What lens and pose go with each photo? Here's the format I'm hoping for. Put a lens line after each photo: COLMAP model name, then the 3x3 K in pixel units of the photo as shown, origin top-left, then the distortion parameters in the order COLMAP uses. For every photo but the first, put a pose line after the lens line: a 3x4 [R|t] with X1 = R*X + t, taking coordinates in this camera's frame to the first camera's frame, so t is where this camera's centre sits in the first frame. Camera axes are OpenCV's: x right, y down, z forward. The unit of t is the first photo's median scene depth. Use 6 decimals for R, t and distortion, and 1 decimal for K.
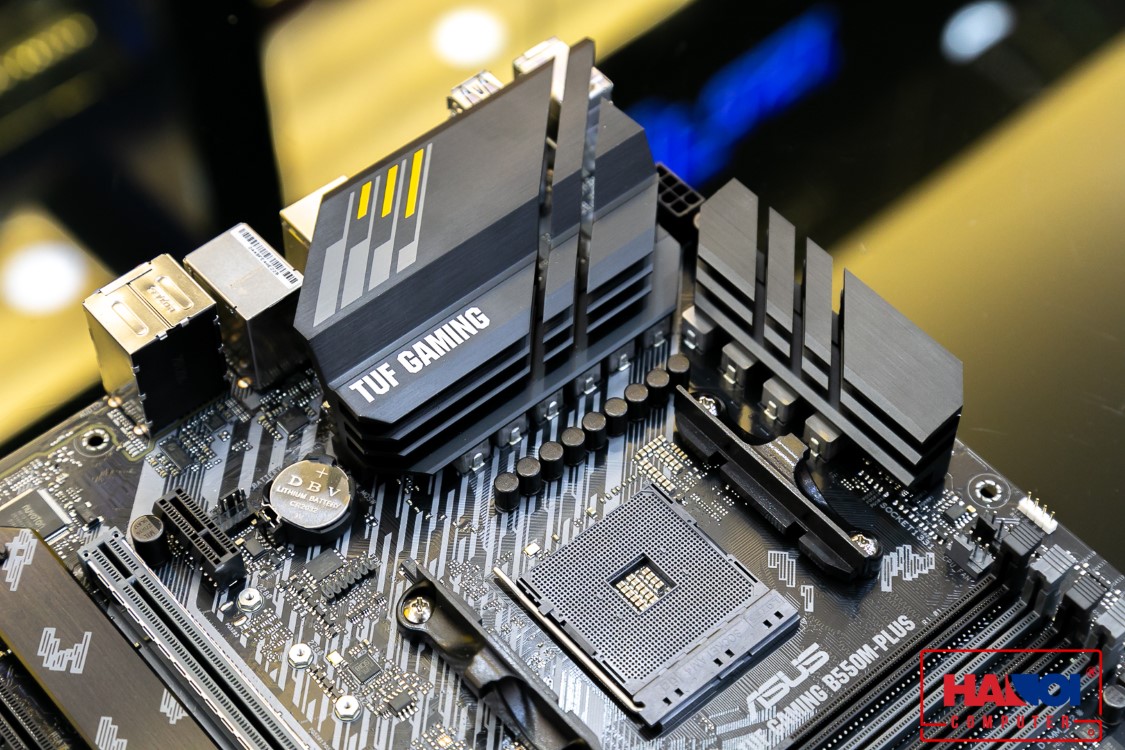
lens RADIAL K [[2207.6, 0, 562.5], [0, 2207.6, 375.0], [0, 0, 1]] dist [0.023045, -0.026421]
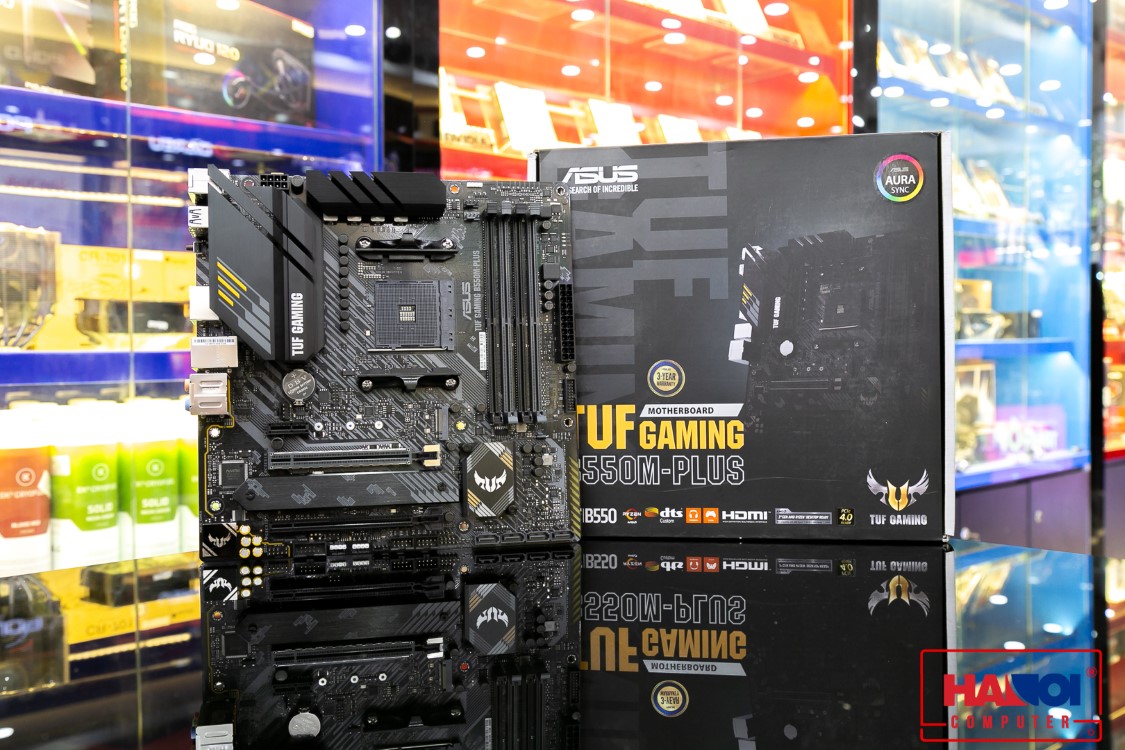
lens RADIAL K [[1100.3, 0, 562.5], [0, 1100.3, 375.0], [0, 0, 1]] dist [0.023677, -0.029685]
pose [[0.611650, -0.768942, 0.186041, -0.159155], [0.463415, 0.538828, 0.703499, -0.737708], [-0.641194, -0.344081, 0.685914, -0.098002]]
